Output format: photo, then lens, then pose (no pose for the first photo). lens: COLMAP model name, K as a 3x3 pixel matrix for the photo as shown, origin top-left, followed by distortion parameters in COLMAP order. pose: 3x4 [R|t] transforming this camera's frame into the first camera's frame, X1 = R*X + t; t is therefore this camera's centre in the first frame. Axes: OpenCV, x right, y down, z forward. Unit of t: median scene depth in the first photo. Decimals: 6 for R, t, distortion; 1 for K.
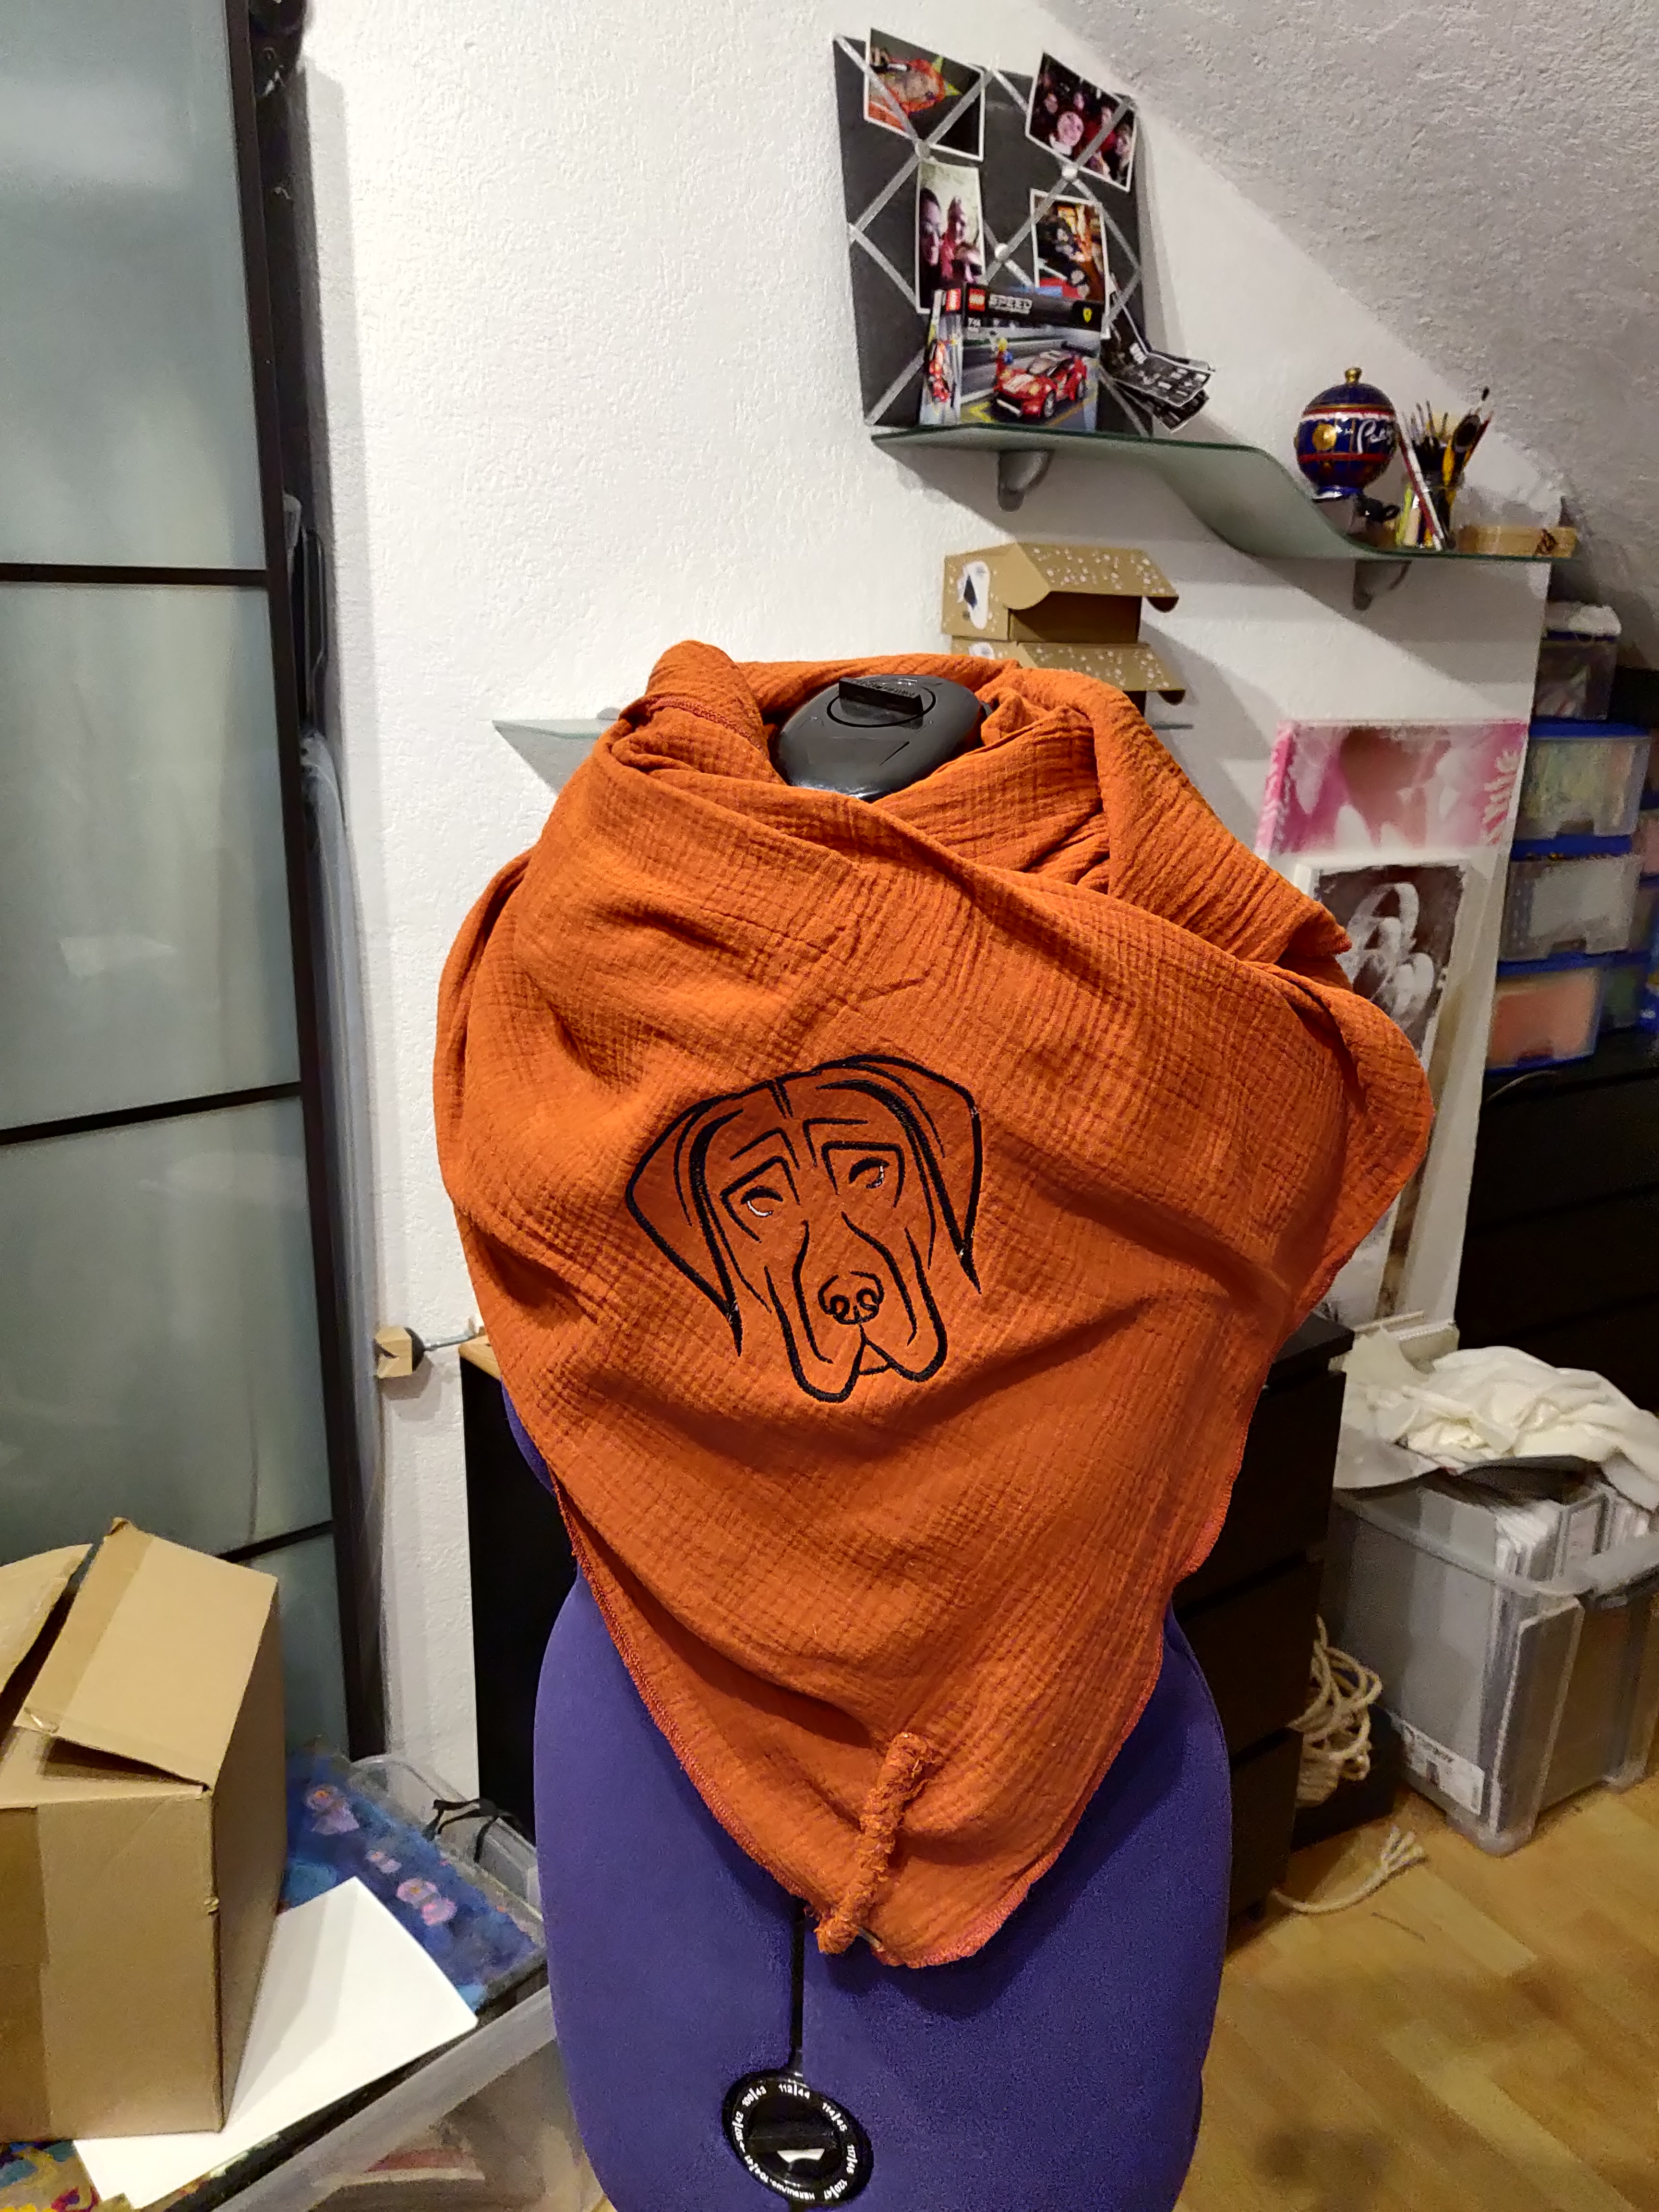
lens RADIAL K [[1802.1, 0, 789.0], [0, 1802.1, 1094.7], [0, 0, 1]] dist [-0.009276, 0.056043]
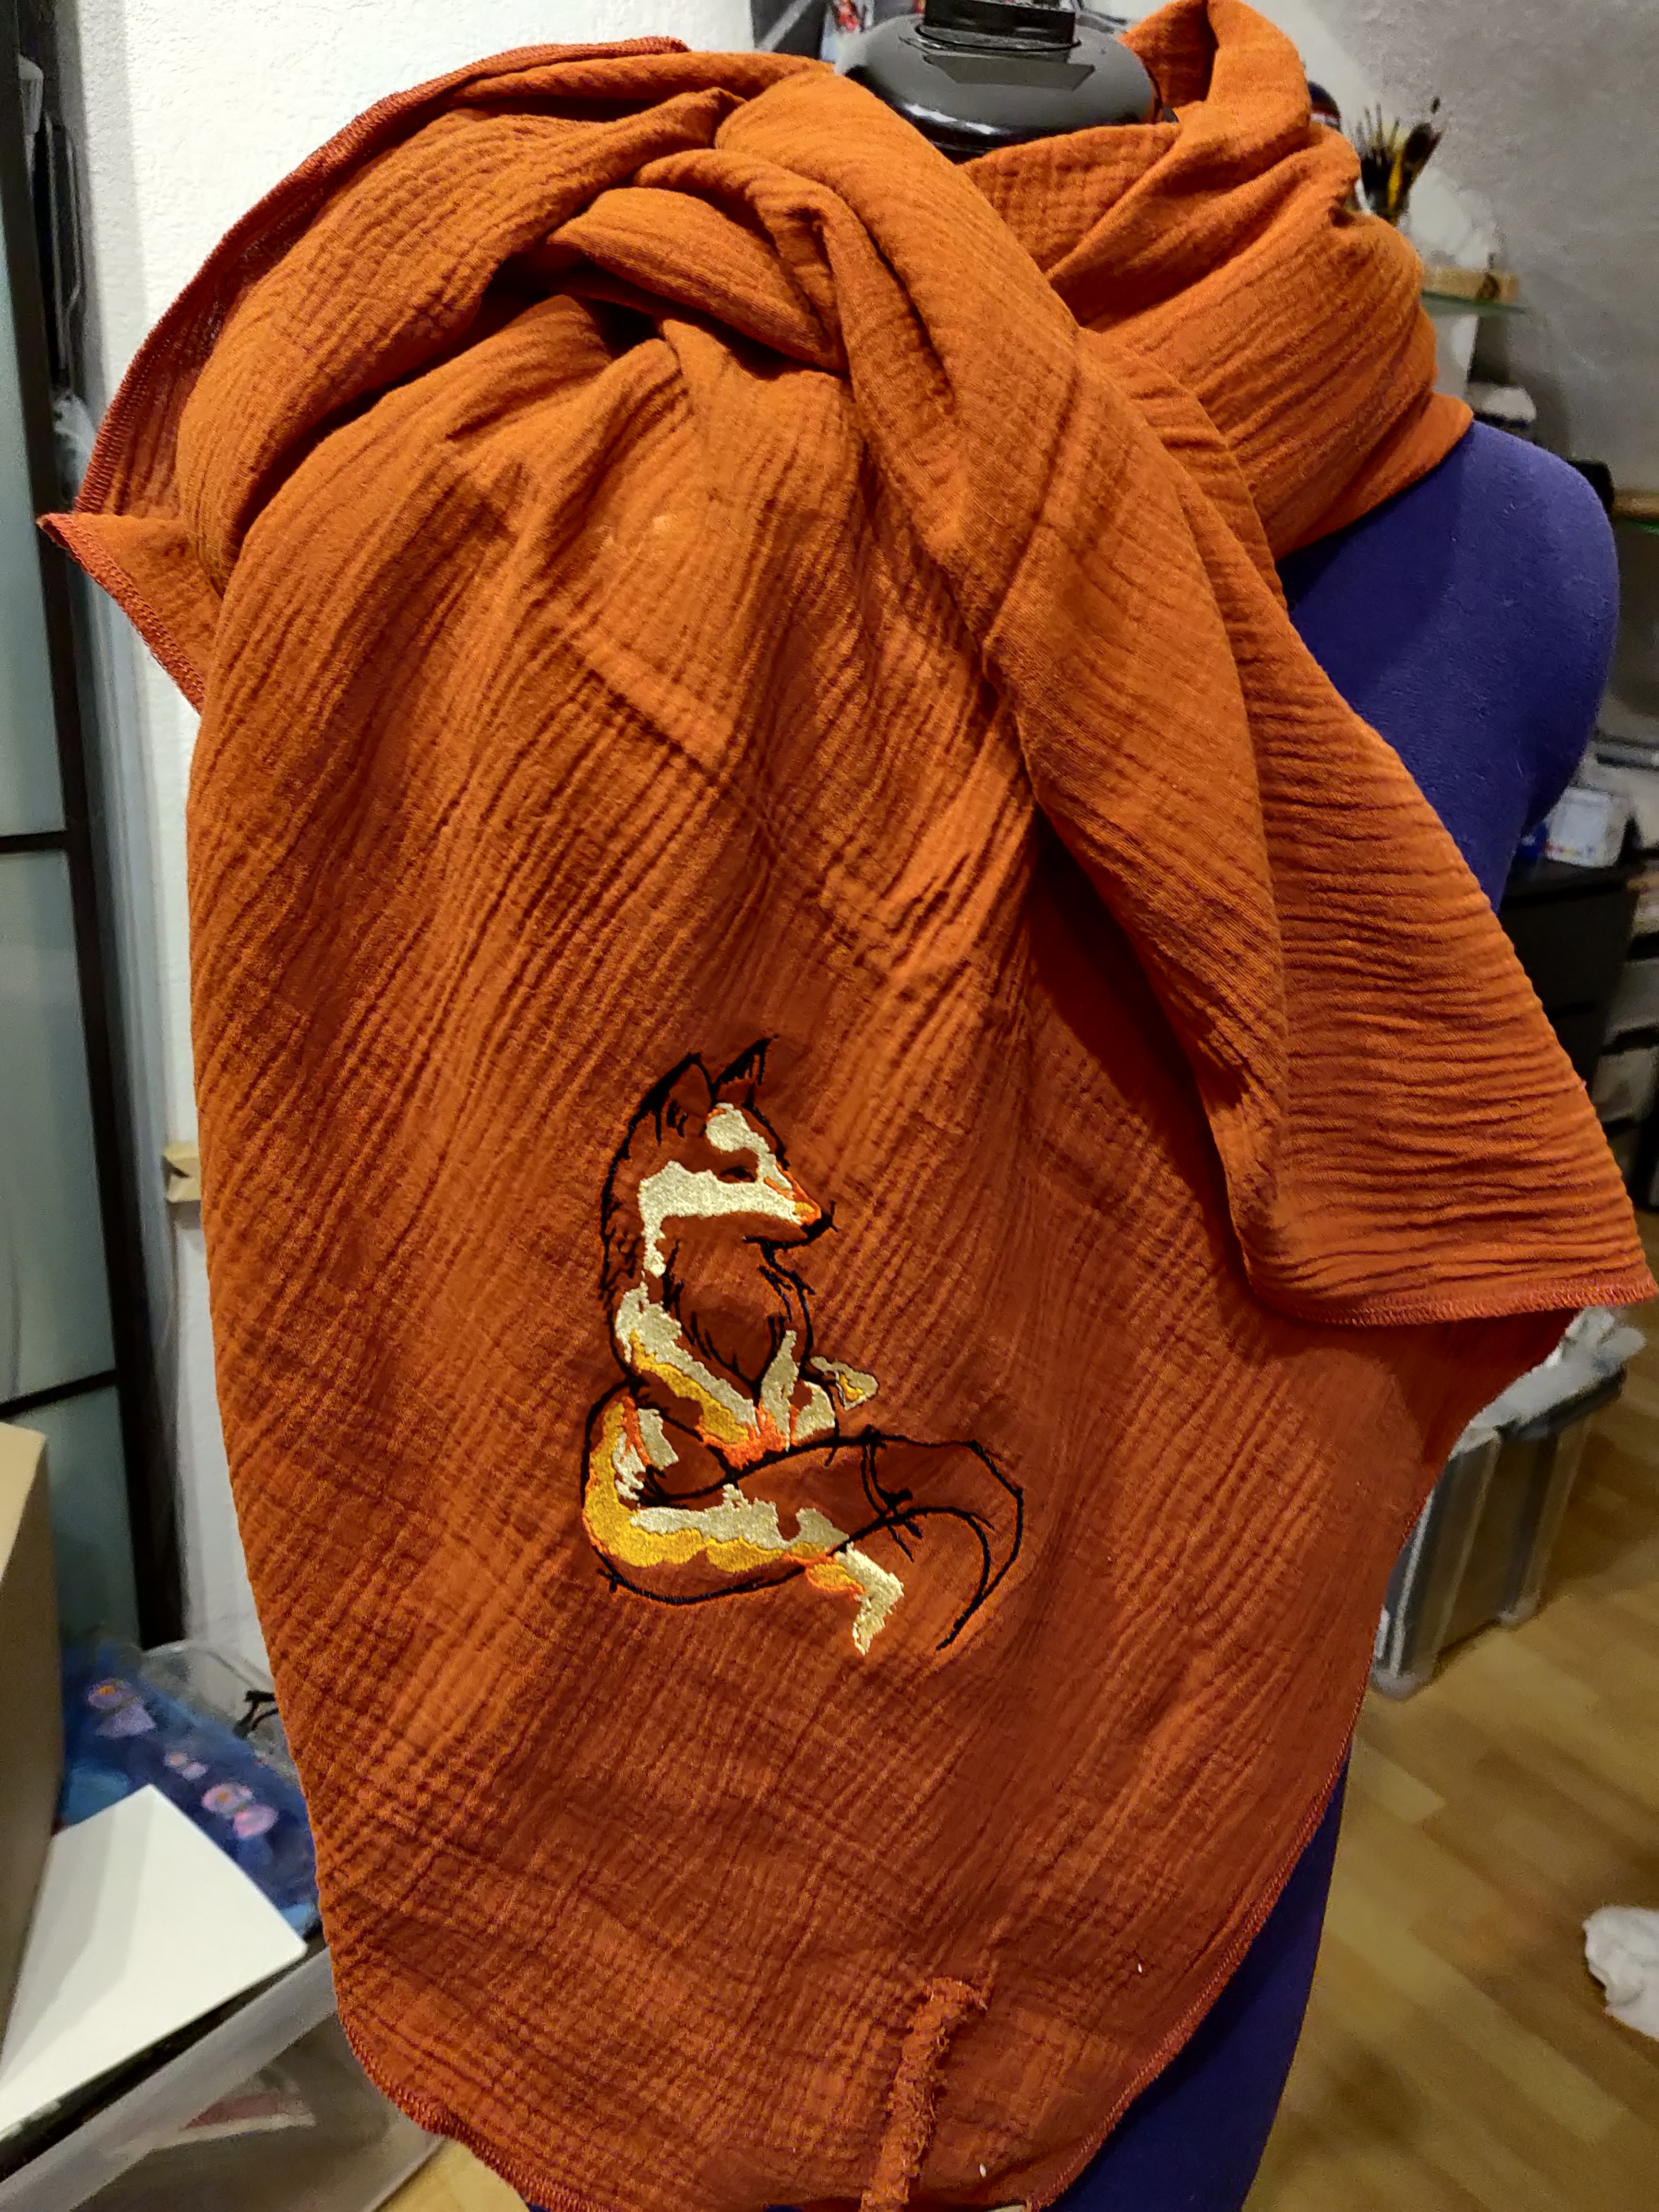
lens RADIAL K [[1802.1, 0, 816.7], [0, 1802.1, 1103.8], [0, 0, 1]] dist [-0.009276, 0.056043]
pose [[0.992389, -0.000227, 0.123146, -0.028687], [-0.008716, 0.997361, 0.072077, 0.042801], [-0.122837, -0.072601, 0.989768, 0.120863]]
